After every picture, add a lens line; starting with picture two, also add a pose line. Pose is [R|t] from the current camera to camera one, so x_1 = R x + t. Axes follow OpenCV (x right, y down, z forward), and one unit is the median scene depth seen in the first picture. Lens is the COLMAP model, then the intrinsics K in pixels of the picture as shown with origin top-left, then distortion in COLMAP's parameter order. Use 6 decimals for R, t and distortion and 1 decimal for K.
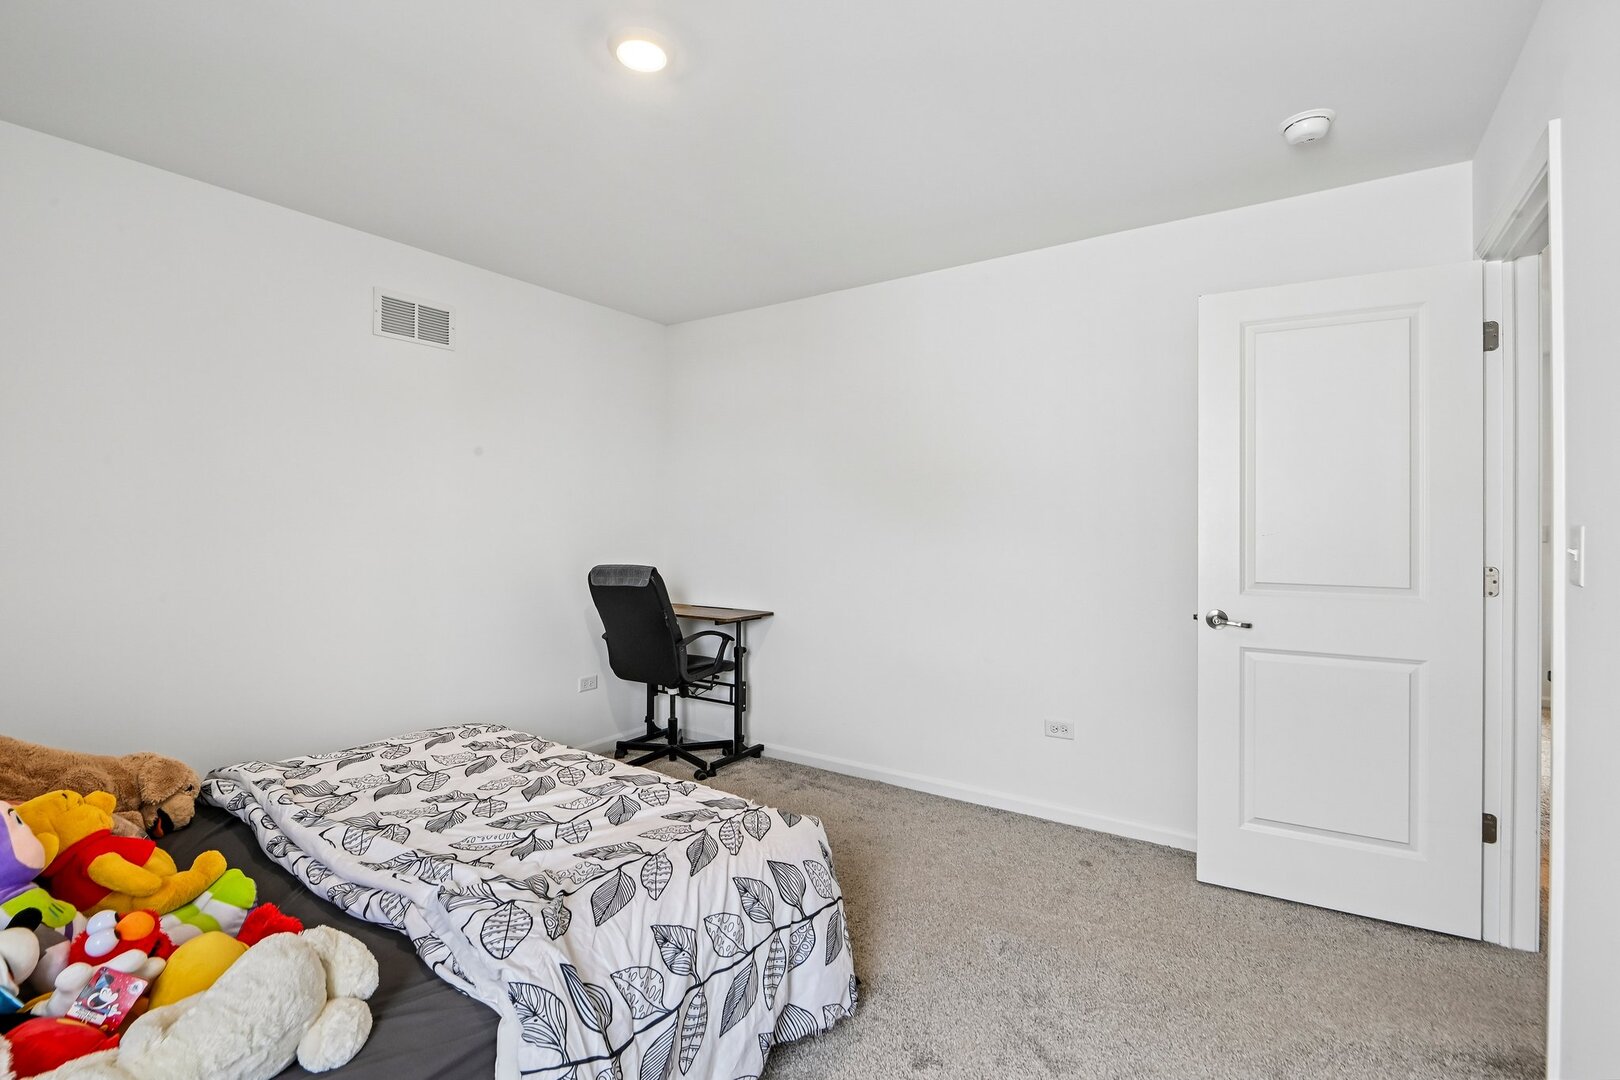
lens RADIAL K [[744.1, 0, 802.6], [0, 744.1, 525.8], [0, 0, 1]] dist [-0.000100, -0.000192]
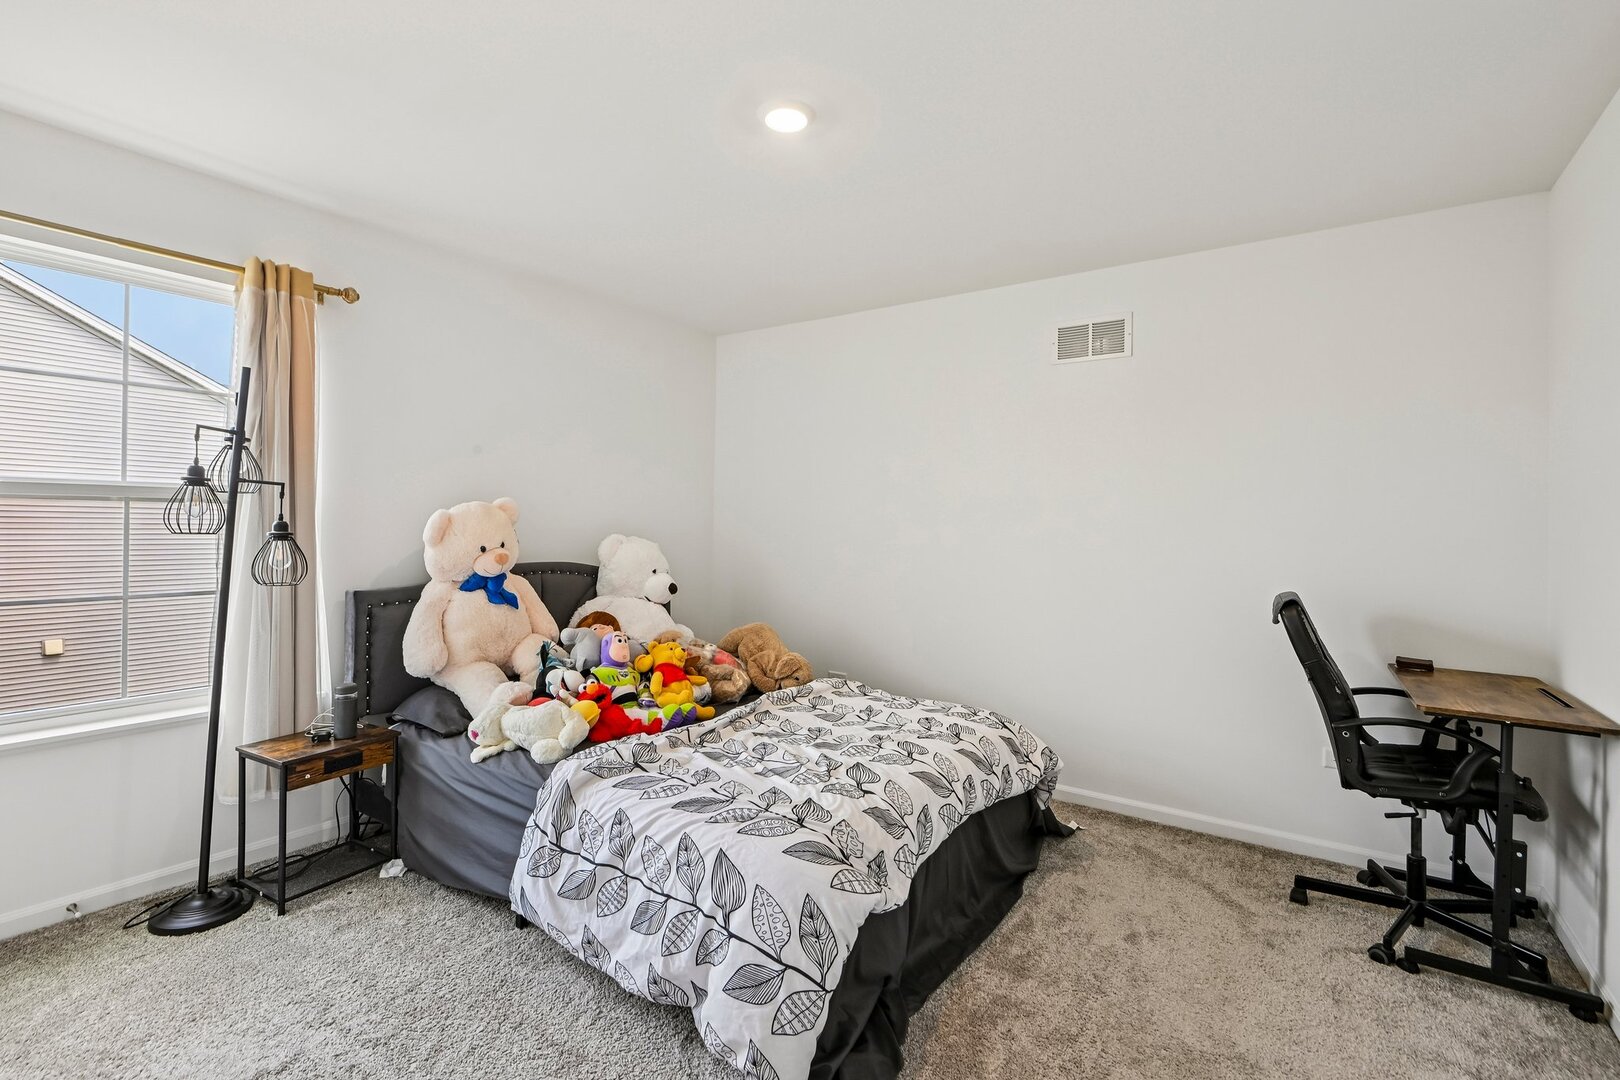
lens RADIAL K [[744.1, 0, 802.6], [0, 744.1, 525.8], [0, 0, 1]] dist [-0.000100, -0.000192]
pose [[-0.026495, -0.000060, -0.999649, 0.968885], [-0.012656, 0.999920, 0.000276, -0.010226], [0.999569, 0.012659, -0.026493, 1.093377]]
